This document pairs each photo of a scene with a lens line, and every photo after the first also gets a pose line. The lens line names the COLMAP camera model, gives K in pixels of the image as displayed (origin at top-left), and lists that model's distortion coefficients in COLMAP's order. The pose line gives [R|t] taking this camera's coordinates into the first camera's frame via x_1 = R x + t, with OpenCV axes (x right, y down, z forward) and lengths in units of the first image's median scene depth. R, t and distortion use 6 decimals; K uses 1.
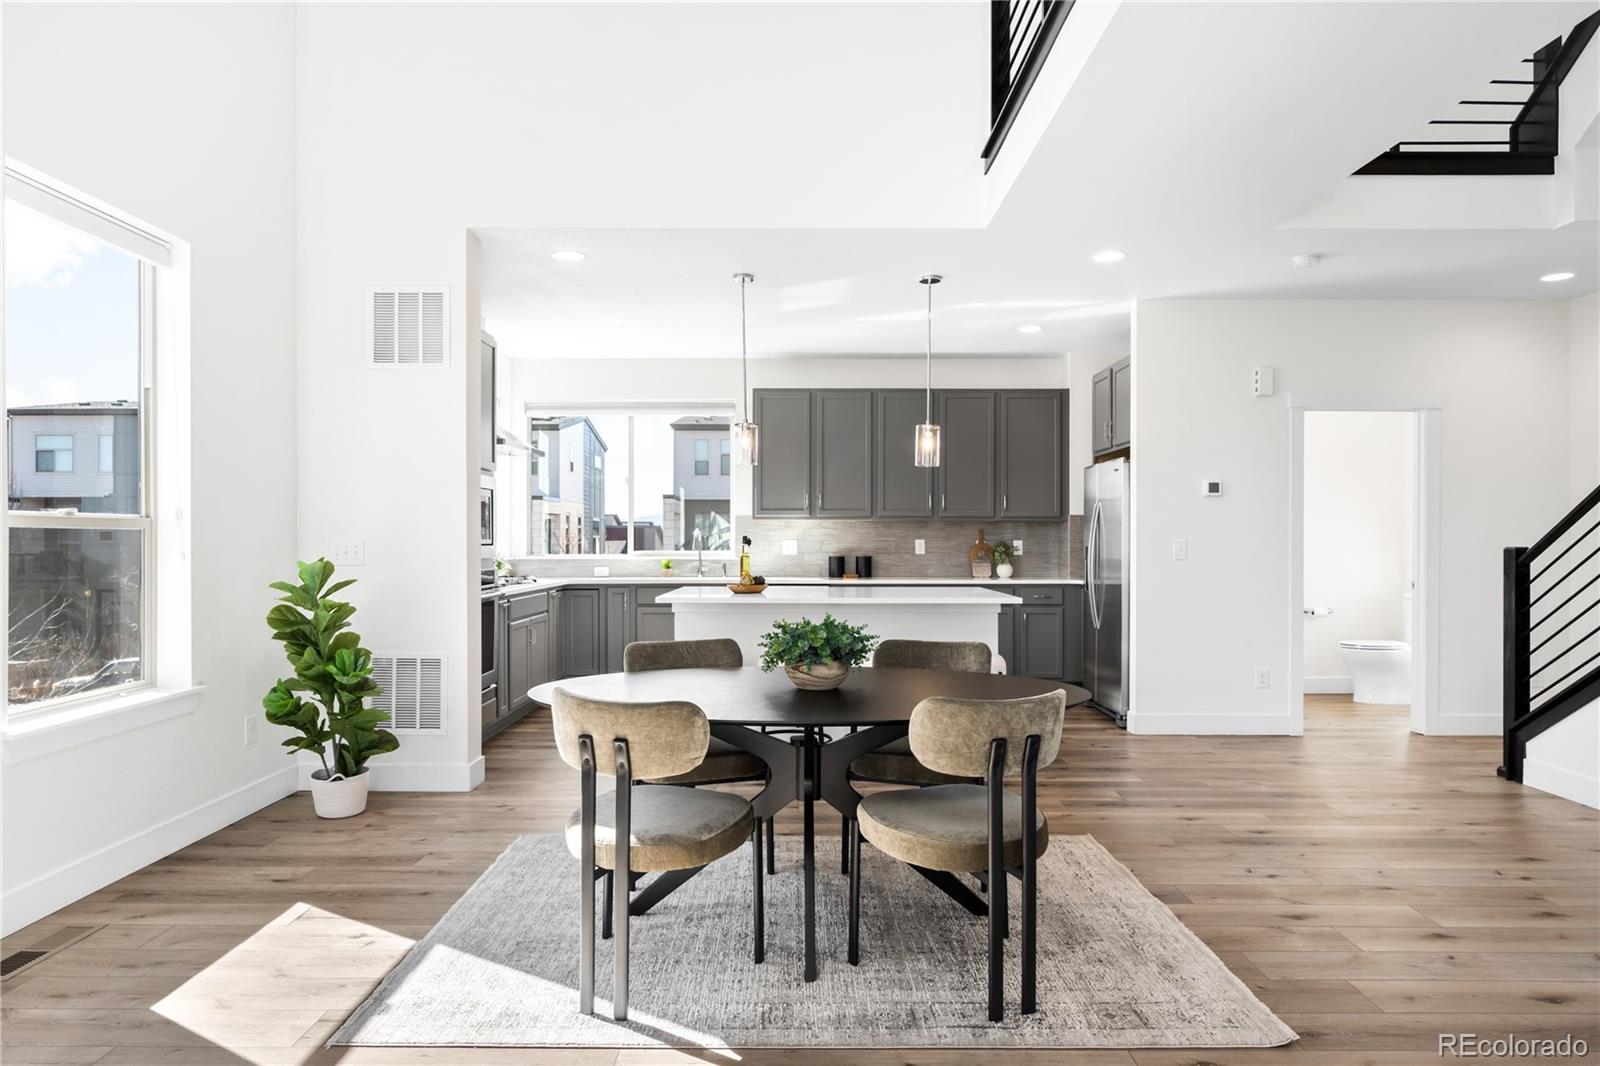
lens RADIAL K [[950.8, 0, 790.9], [0, 950.8, 541.3], [0, 0, 1]] dist [0.003187, -0.002047]
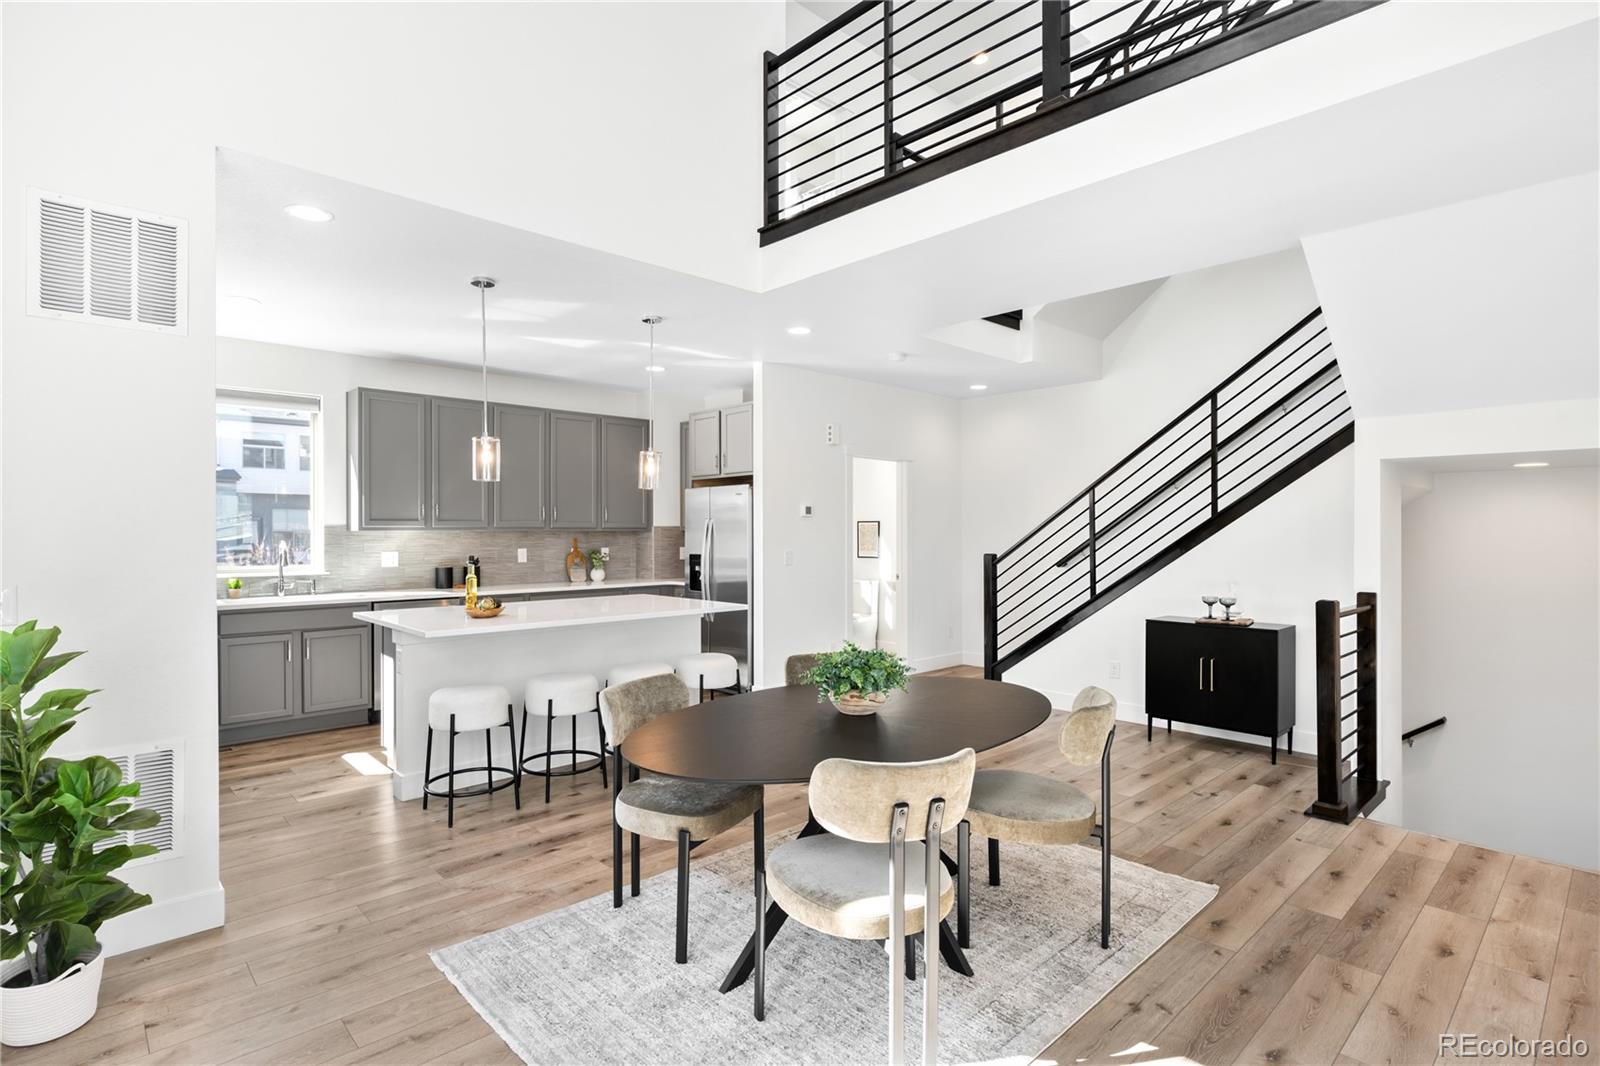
lens RADIAL K [[800.9, 0, 784.4], [0, 800.9, 533.5], [0, 0, 1]] dist [-0.002712, -0.000982]
pose [[0.721886, -0.005483, 0.691990, -0.303479], [0.001738, 0.999980, 0.006110, -0.026240], [-0.692010, -0.003208, 0.721881, 0.179586]]
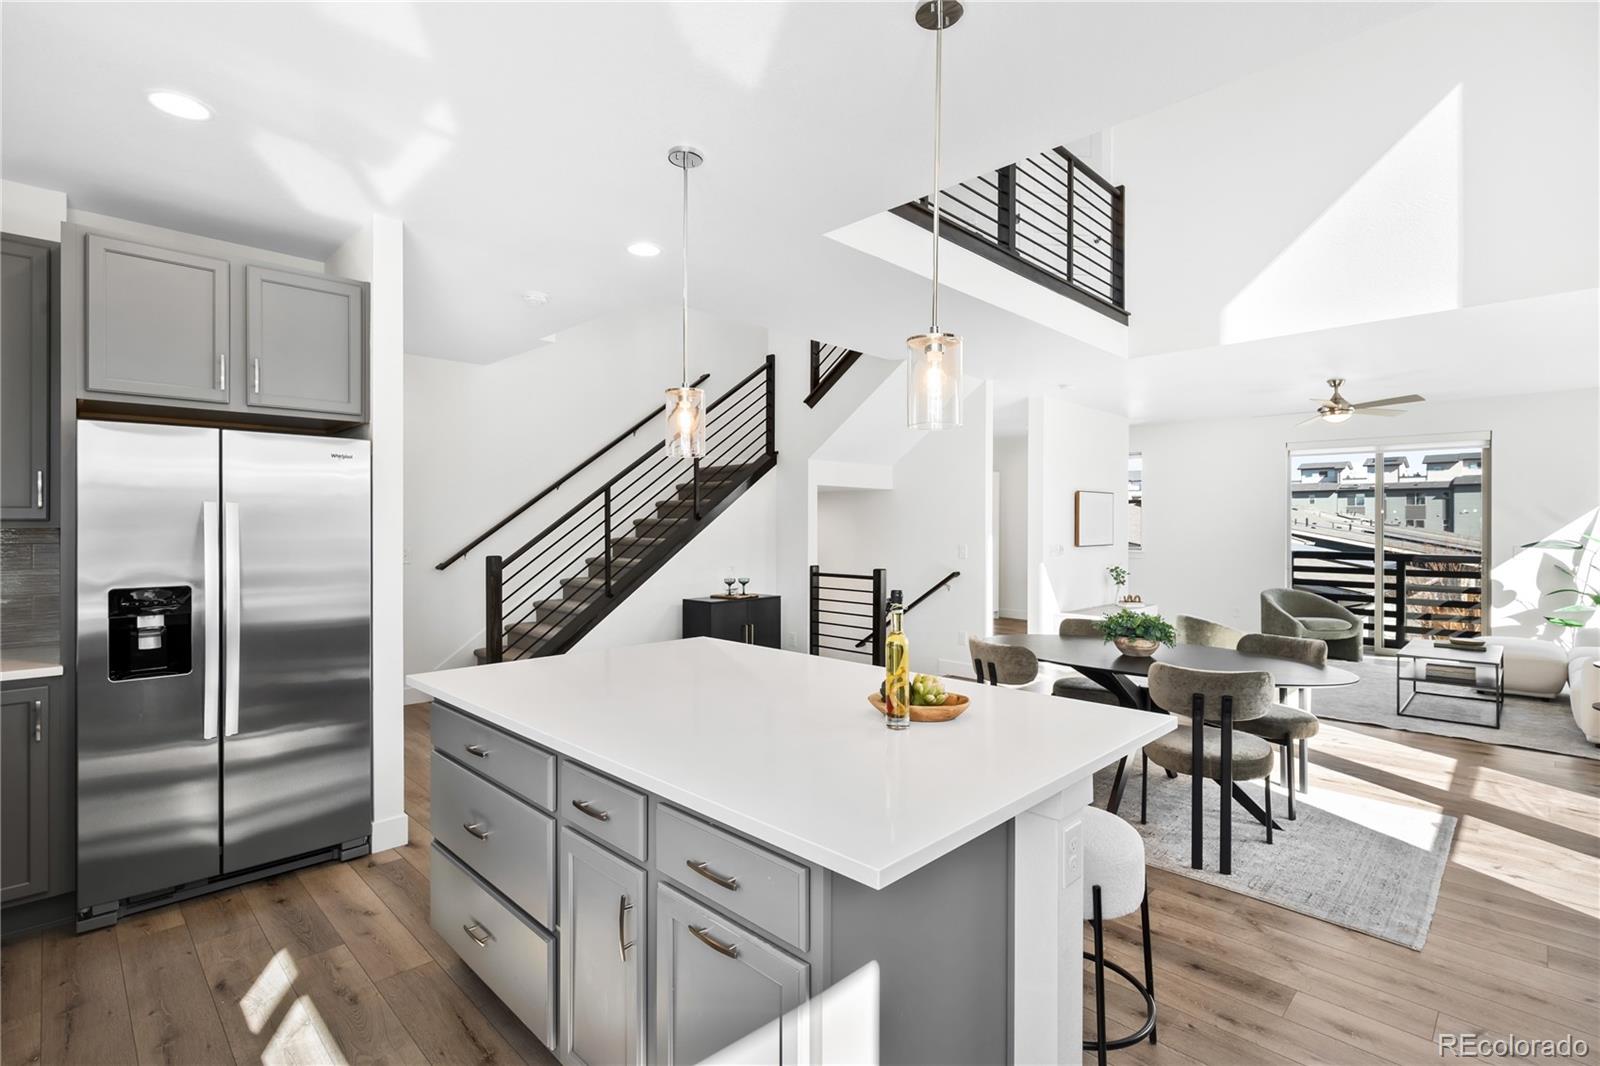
lens RADIAL K [[742.1, 0, 809.6], [0, 742.1, 530.1], [0, 0, 1]] dist [-0.004984, 0.000538]
pose [[-0.721886, -0.008886, 0.691955, -0.194257], [-0.004196, 0.999955, 0.008464, -0.029485], [-0.692000, 0.003206, -0.721891, 1.044300]]
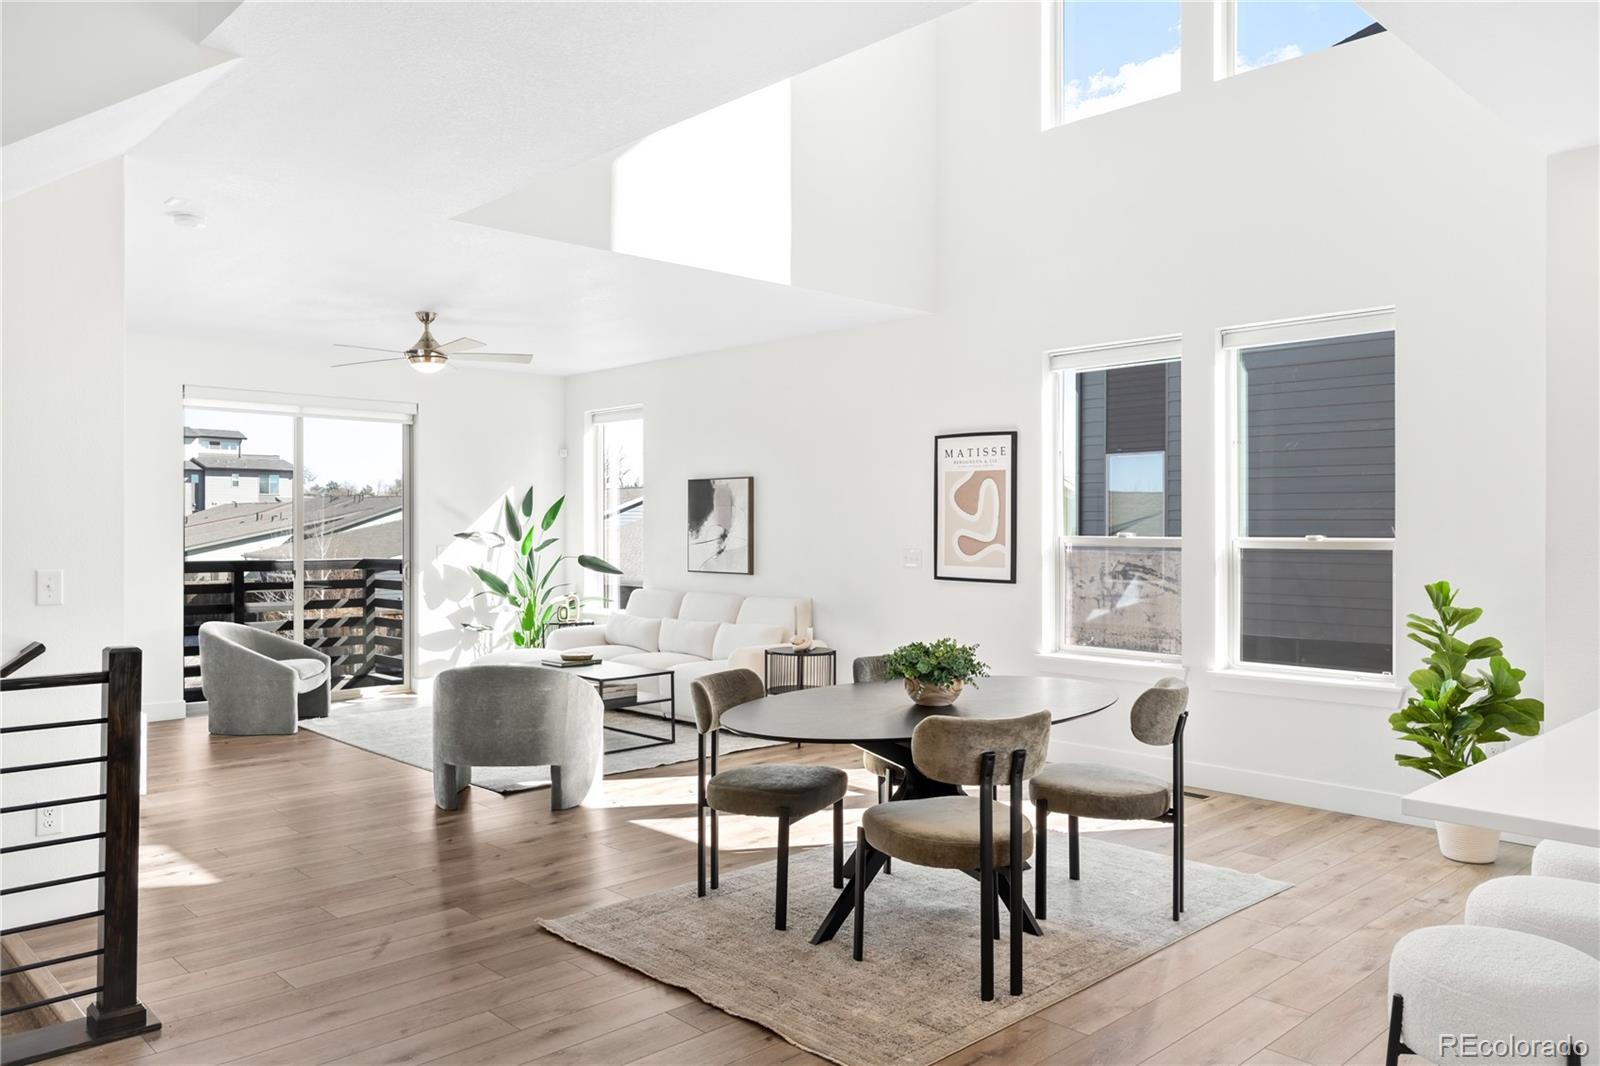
lens RADIAL K [[1139.8, 0, 803.6], [0, 1139.8, 531.9], [0, 0, 1]] dist [-0.013949, -0.002867]
pose [[-0.707501, -0.006983, -0.706678, 0.494402], [-0.009589, 0.999954, -0.000281, -0.022950], [0.706647, 0.006577, -0.707536, 0.841998]]
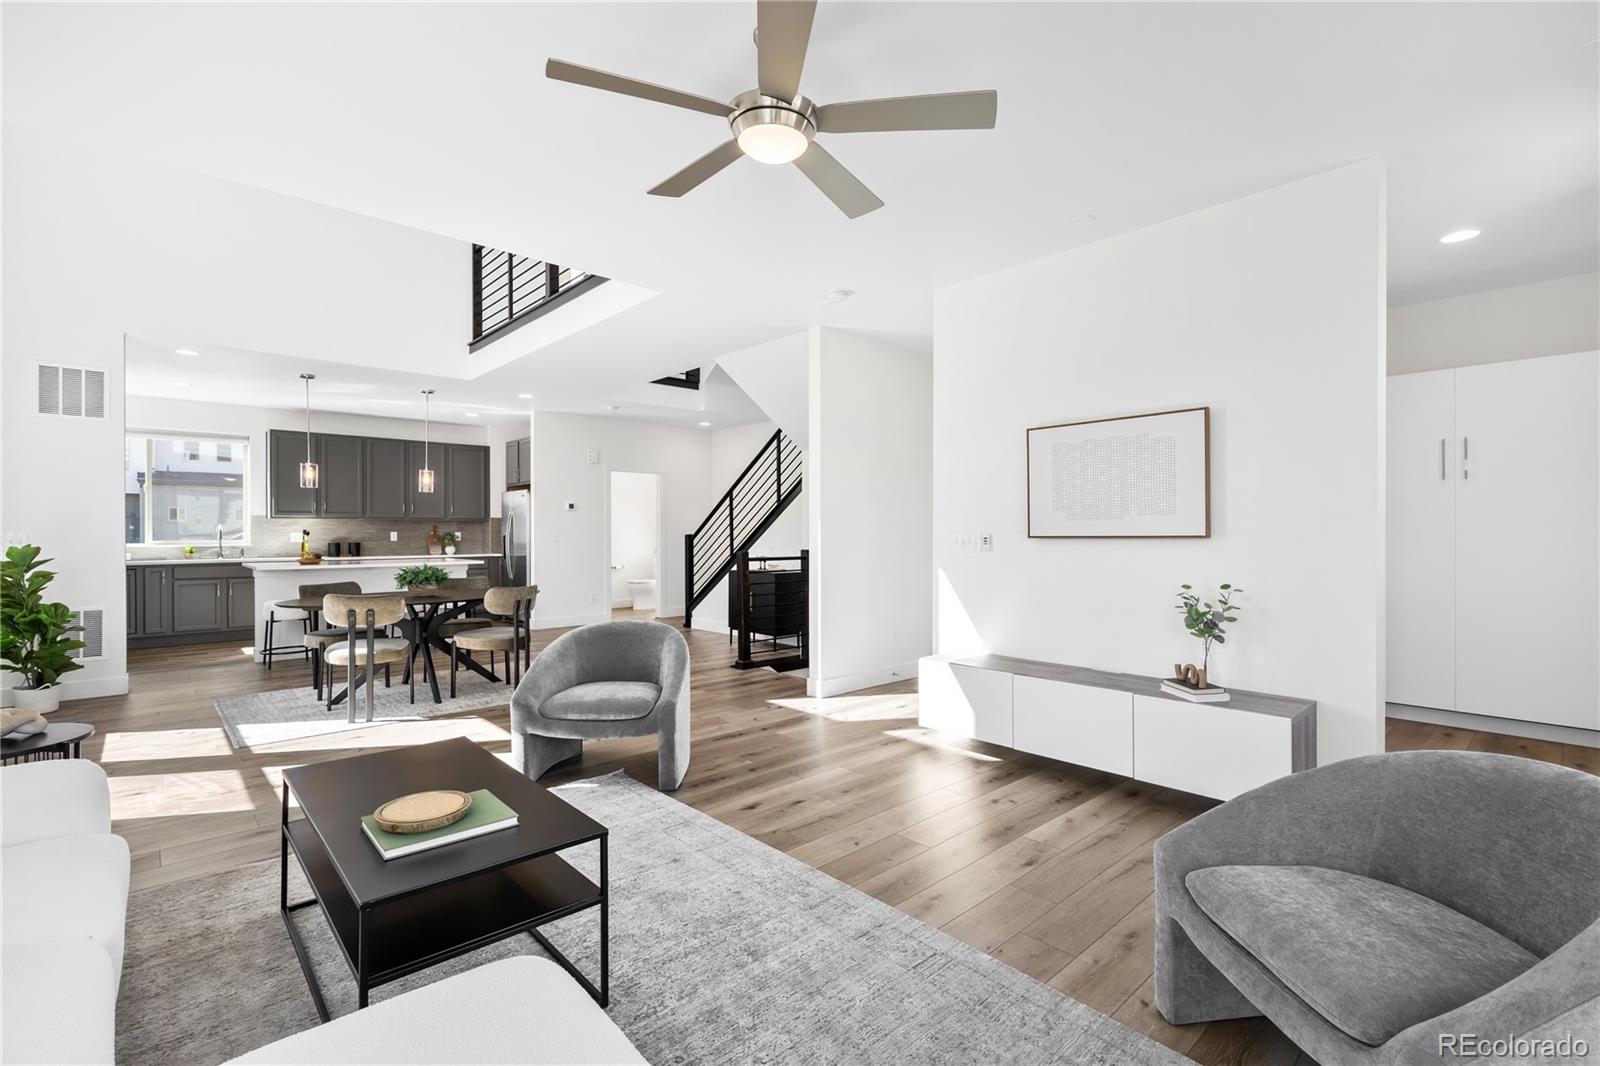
lens RADIAL K [[742.1, 0, 804.1], [0, 742.1, 535.2], [0, 0, 1]] dist [-0.004984, 0.000538]
pose [[0.731083, -0.005732, 0.682264, -0.238425], [0.002768, 0.999981, 0.005436, -0.000894], [-0.682283, -0.002086, 0.731086, -0.436369]]
